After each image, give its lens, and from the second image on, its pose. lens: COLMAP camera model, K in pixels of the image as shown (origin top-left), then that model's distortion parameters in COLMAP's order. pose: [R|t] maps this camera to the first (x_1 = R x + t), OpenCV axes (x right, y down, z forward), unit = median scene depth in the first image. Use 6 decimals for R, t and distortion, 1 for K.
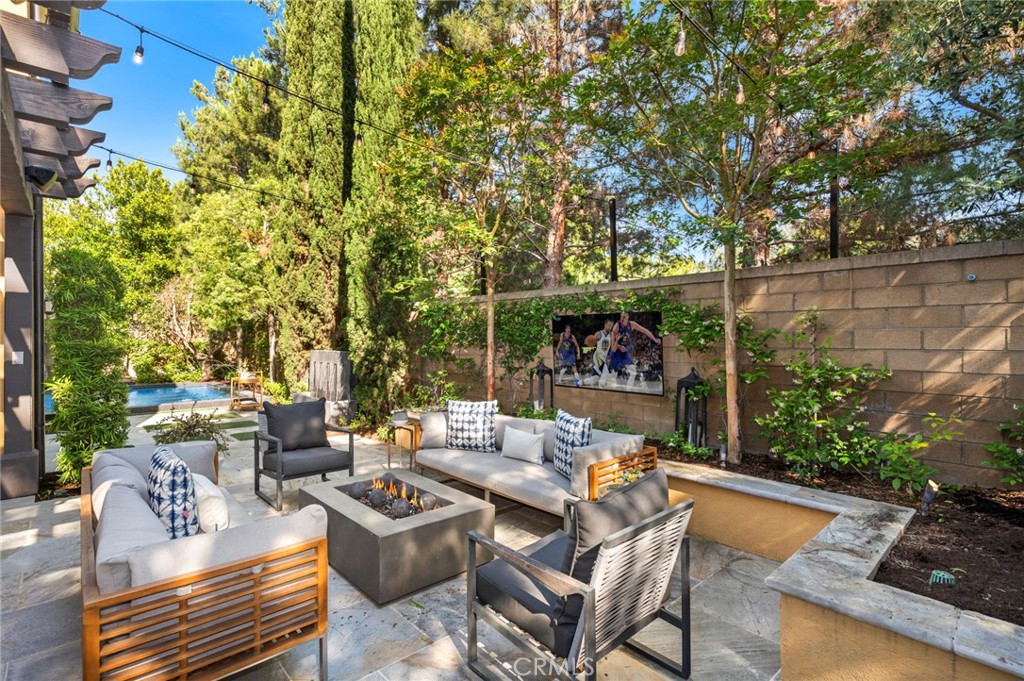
lens RADIAL K [[481.7, 0, 518.1], [0, 481.7, 343.4], [0, 0, 1]] dist [0.011080, -0.000799]
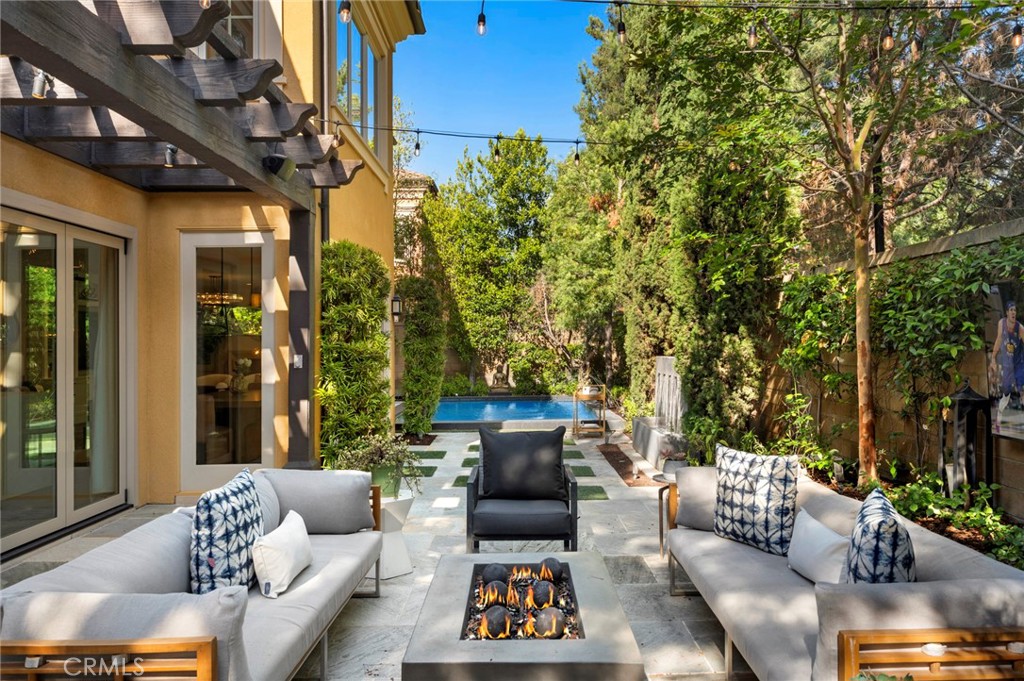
lens RADIAL K [[724.7, 0, 541.8], [0, 724.7, 342.6], [0, 0, 1]] dist [0.023432, -0.002146]
pose [[0.755123, -0.005439, -0.655561, 0.119500], [0.001144, 0.999975, -0.006978, 0.001819], [0.655583, 0.004519, 0.755110, 0.112925]]
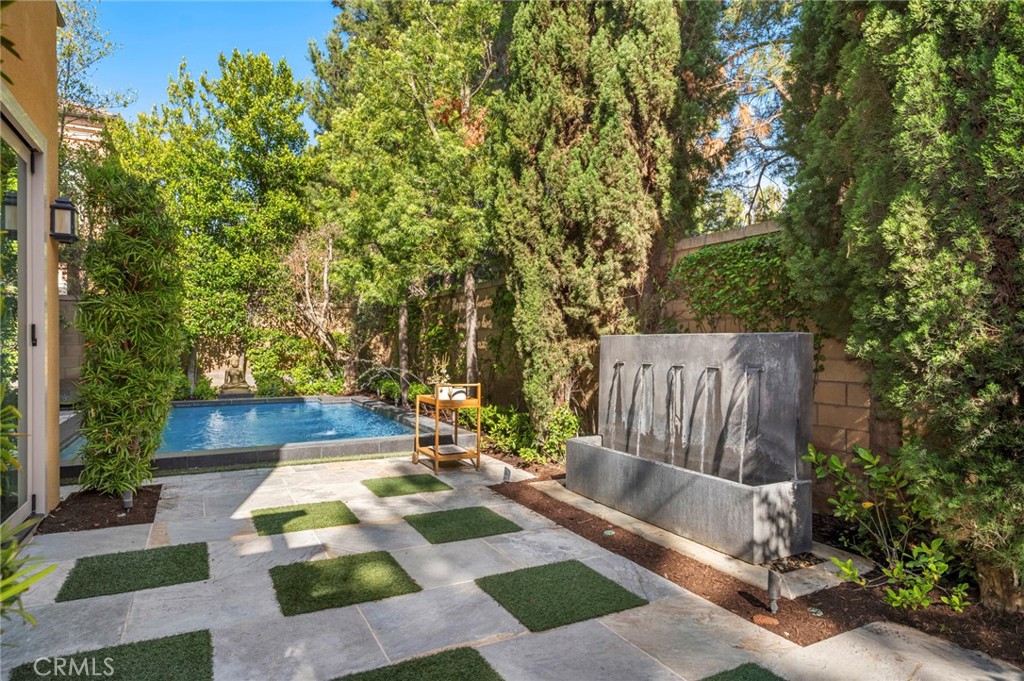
lens RADIAL K [[590.6, 0, 527.1], [0, 590.6, 351.5], [0, 0, 1]] dist [0.013924, -0.000060]
pose [[0.968941, 0.008795, -0.247136, -0.357391], [-0.008300, 0.999961, 0.003043, 0.025908], [0.247153, -0.000897, 0.968976, 0.480253]]
